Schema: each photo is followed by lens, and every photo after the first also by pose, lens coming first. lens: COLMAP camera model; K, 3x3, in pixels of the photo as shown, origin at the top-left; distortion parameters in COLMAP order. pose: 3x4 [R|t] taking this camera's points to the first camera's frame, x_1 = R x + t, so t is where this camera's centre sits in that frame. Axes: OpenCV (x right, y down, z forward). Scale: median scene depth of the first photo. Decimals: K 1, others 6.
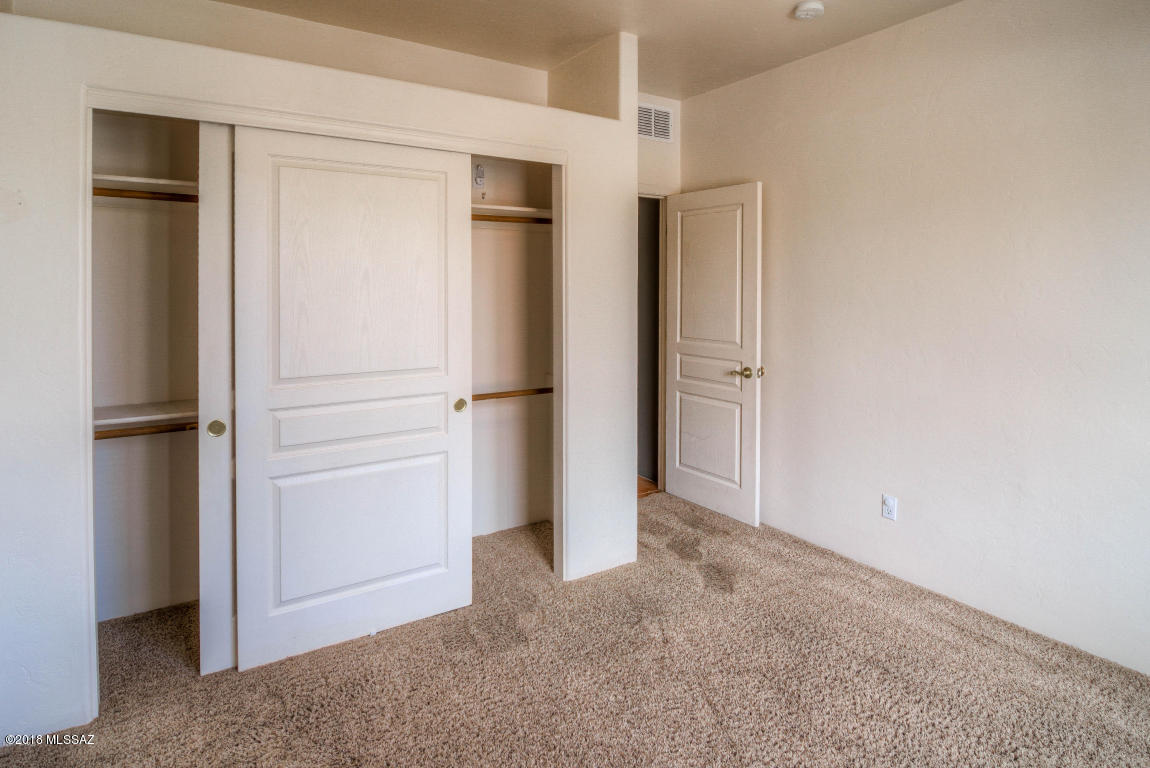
lens RADIAL K [[584.9, 0, 575.0], [0, 584.9, 384.0], [0, 0, 1]] dist [-0.094671, 0.104425]
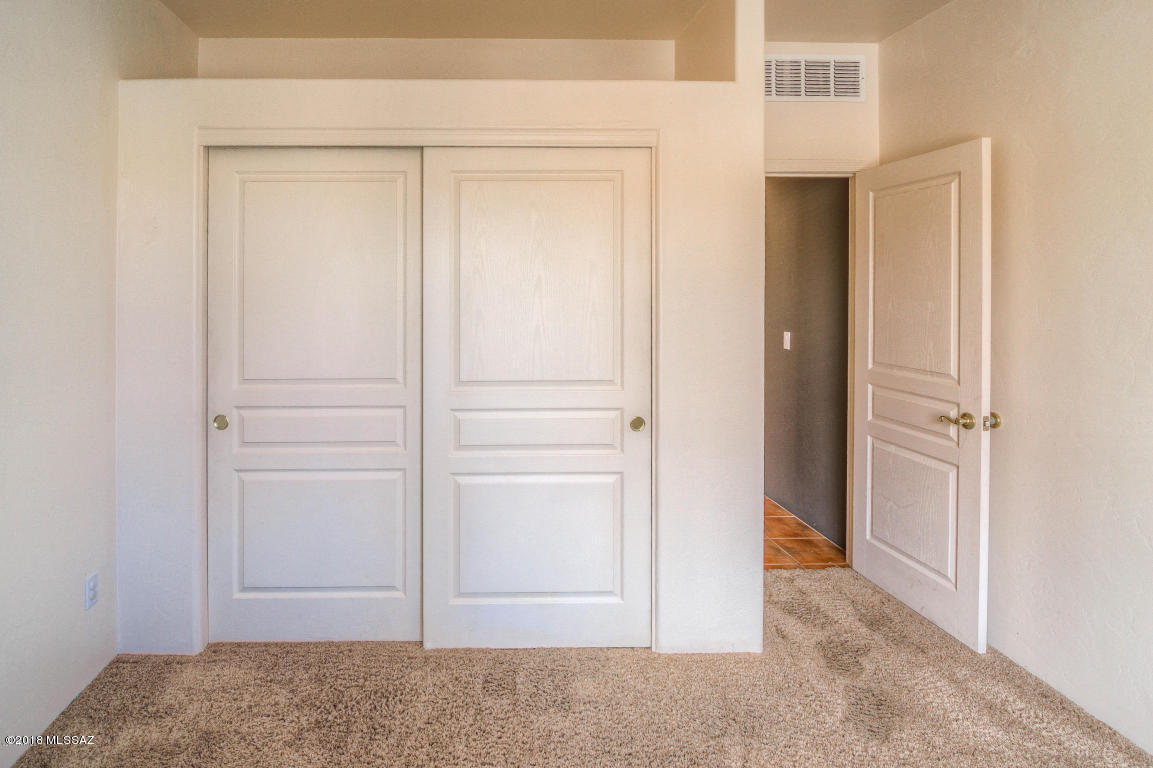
lens RADIAL K [[598.8, 0, 603.9], [0, 598.8, 370.9], [0, 0, 1]] dist [-0.003360, -0.014515]
pose [[0.860969, 0.060805, -0.505010, 0.282398], [-0.084127, 0.996178, -0.023481, -0.025430], [0.501652, 0.062701, 0.862794, 0.184069]]
